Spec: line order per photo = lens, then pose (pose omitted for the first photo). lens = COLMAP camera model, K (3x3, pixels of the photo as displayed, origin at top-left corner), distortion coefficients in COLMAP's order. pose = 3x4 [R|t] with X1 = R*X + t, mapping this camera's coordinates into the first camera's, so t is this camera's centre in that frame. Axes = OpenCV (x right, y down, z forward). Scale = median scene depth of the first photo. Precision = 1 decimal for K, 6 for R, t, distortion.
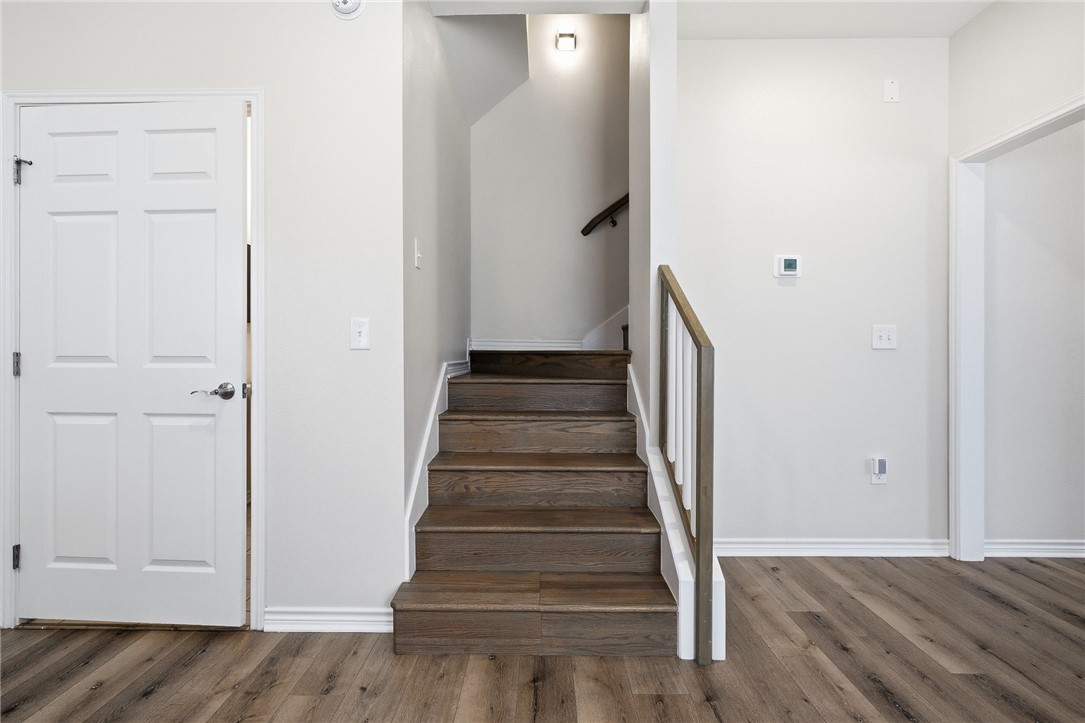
lens RADIAL K [[535.0, 0, 538.3], [0, 535.0, 358.5], [0, 0, 1]] dist [0.000429, 0.000343]
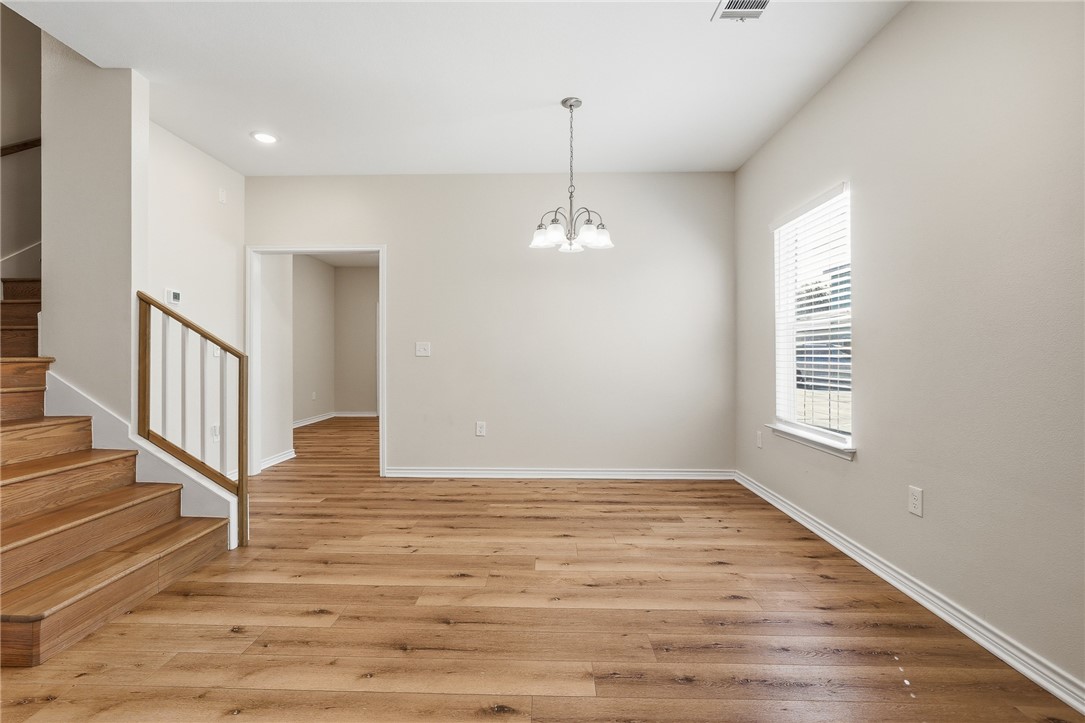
lens RADIAL K [[479.0, 0, 538.9], [0, 479.0, 357.4], [0, 0, 1]] dist [0.003549, 0.000456]
pose [[0.004931, -0.002719, 0.999984, -1.025168], [0.015294, 0.999880, 0.002643, -0.003536], [-0.999871, 0.015281, 0.004972, 0.057696]]
